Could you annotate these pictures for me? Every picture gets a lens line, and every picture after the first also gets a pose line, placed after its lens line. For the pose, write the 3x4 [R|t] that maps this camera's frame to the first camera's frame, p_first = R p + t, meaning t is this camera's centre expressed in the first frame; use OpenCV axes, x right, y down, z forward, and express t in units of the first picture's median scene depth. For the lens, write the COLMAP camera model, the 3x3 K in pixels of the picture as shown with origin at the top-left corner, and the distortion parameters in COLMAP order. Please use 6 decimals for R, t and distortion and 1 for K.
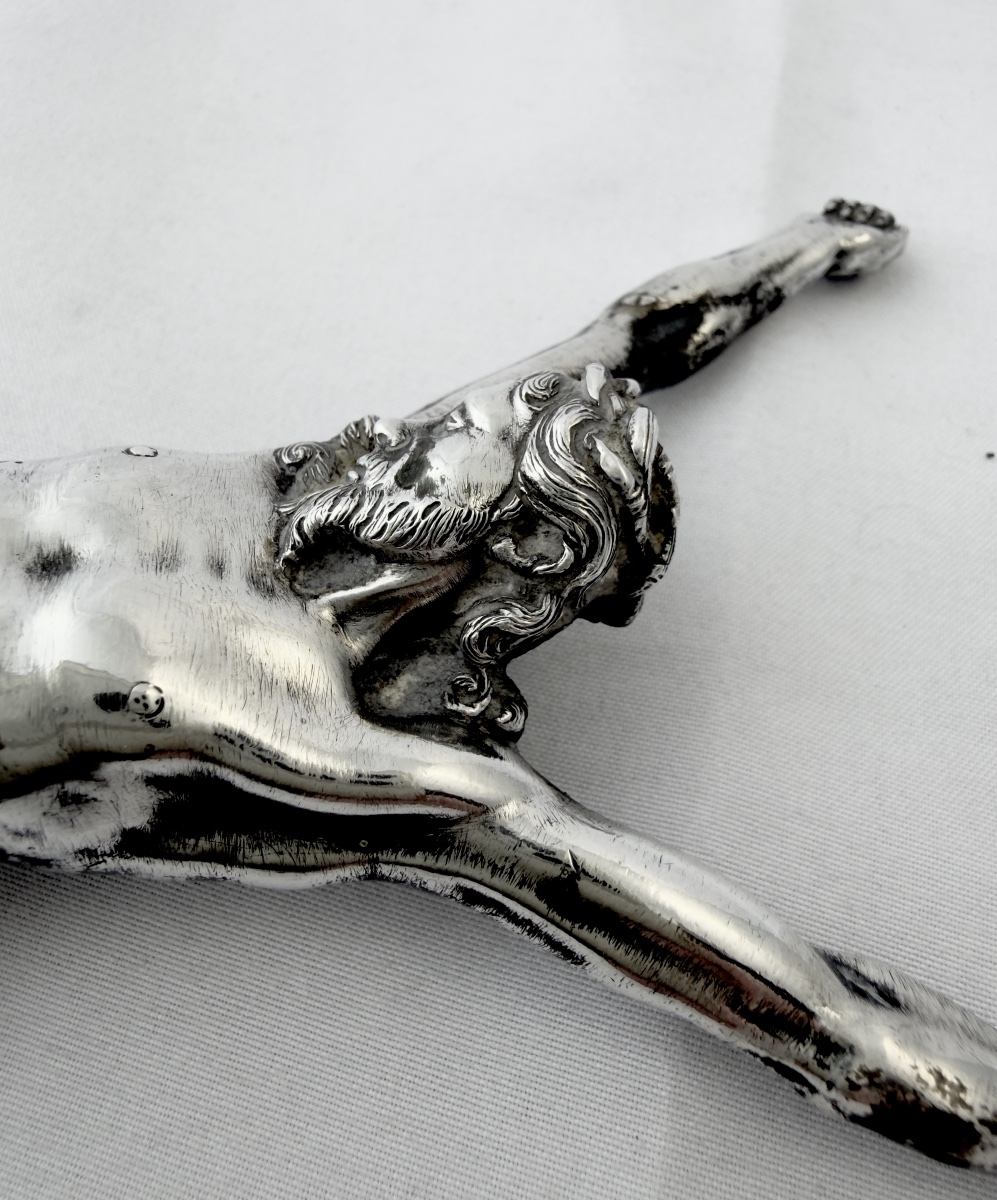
lens RADIAL K [[989.9, 0, 477.6], [0, 989.9, 554.0], [0, 0, 1]] dist [0.006520, 0.003421]
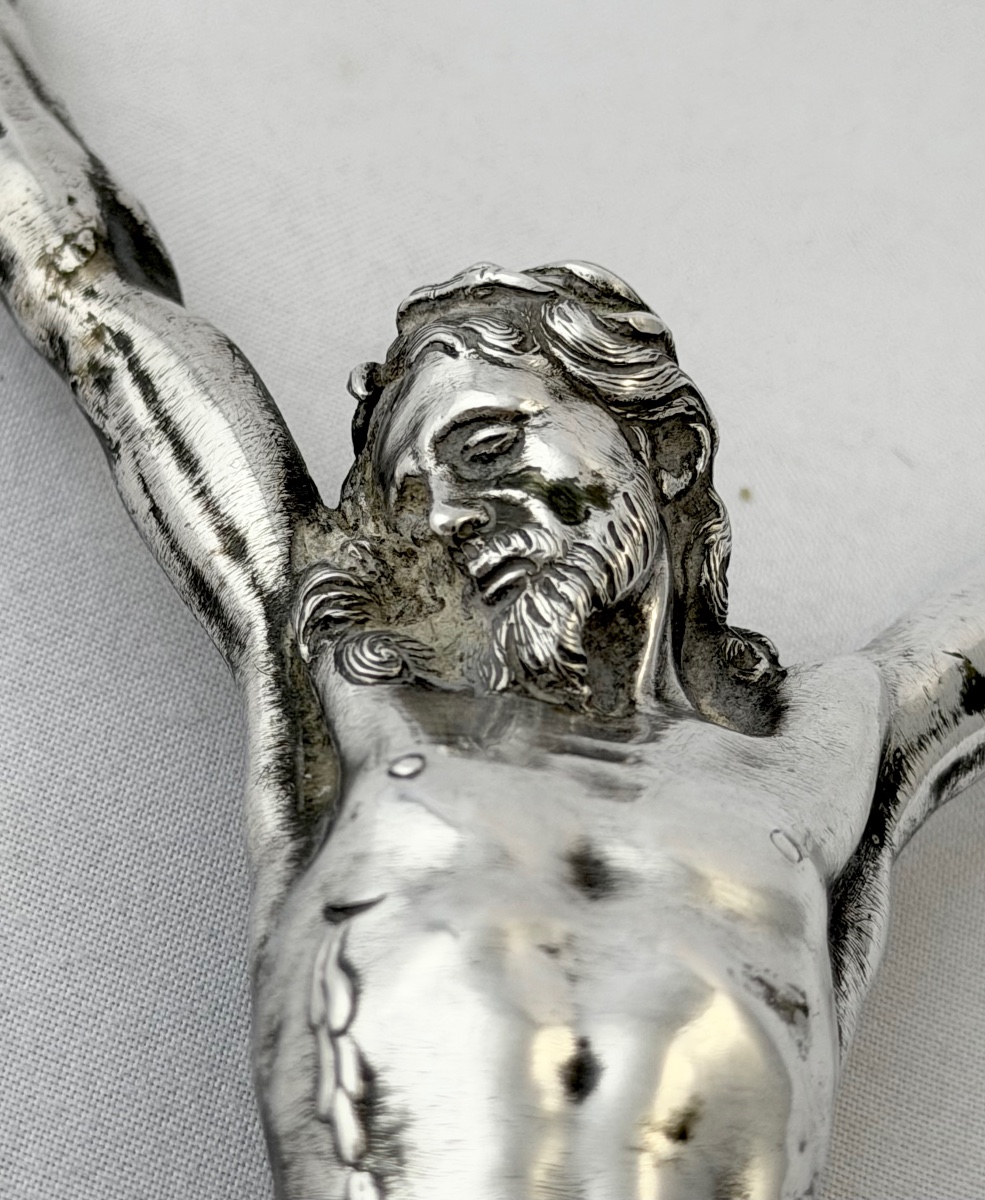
lens RADIAL K [[4472.4, 0, 492.8], [0, 4472.4, 600.9], [0, 0, 1]] dist [0.128152, -0.644871]
pose [[0.243703, -0.677413, 0.694060, -2.551211], [0.673967, 0.632895, 0.381067, -1.401955], [-0.697408, 0.374906, 0.610793, -1.046303]]
